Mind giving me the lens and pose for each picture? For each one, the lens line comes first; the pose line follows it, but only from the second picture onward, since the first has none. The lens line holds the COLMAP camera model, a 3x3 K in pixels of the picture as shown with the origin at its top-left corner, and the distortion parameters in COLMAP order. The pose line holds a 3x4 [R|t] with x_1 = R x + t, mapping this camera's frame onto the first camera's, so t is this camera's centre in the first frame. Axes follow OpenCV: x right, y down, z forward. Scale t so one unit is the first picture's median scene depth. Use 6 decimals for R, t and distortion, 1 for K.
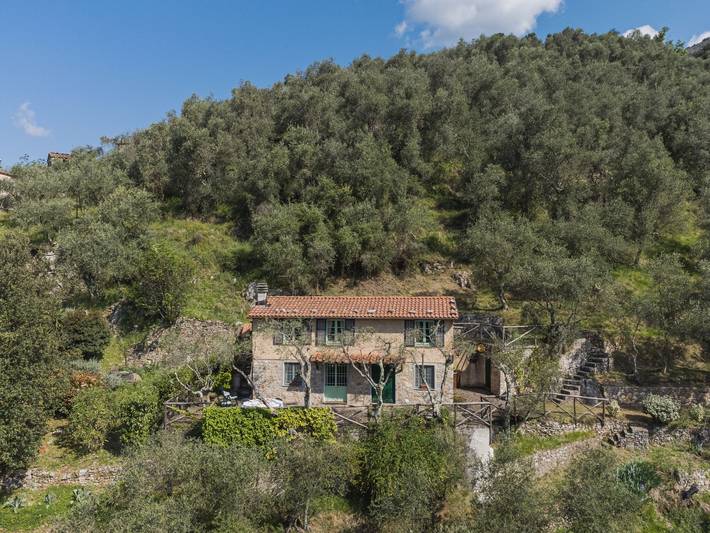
lens RADIAL K [[591.2, 0, 355.0], [0, 591.2, 266.5], [0, 0, 1]] dist [-0.004615, -0.007562]
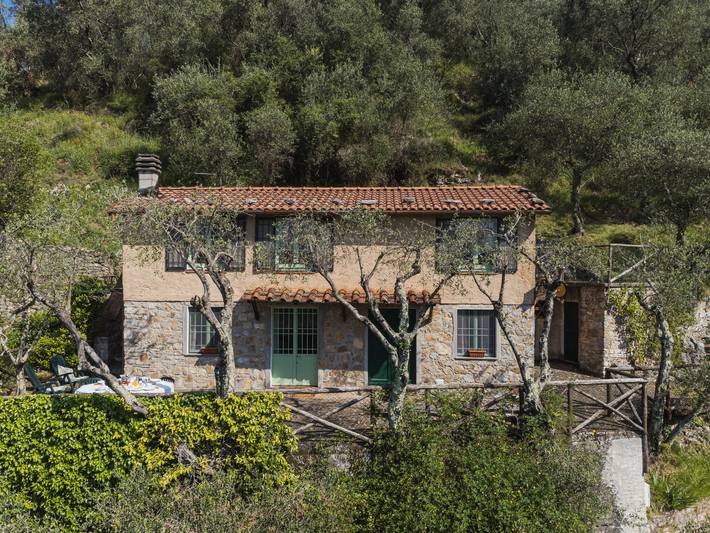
lens RADIAL K [[591.2, 0, 355.0], [0, 591.2, 266.5], [0, 0, 1]] dist [-0.004615, -0.007562]
pose [[0.997848, 0.002952, 0.065496, -0.016761], [-0.002724, 0.999990, -0.003568, 0.145008], [-0.065506, 0.003382, 0.997846, 0.560452]]
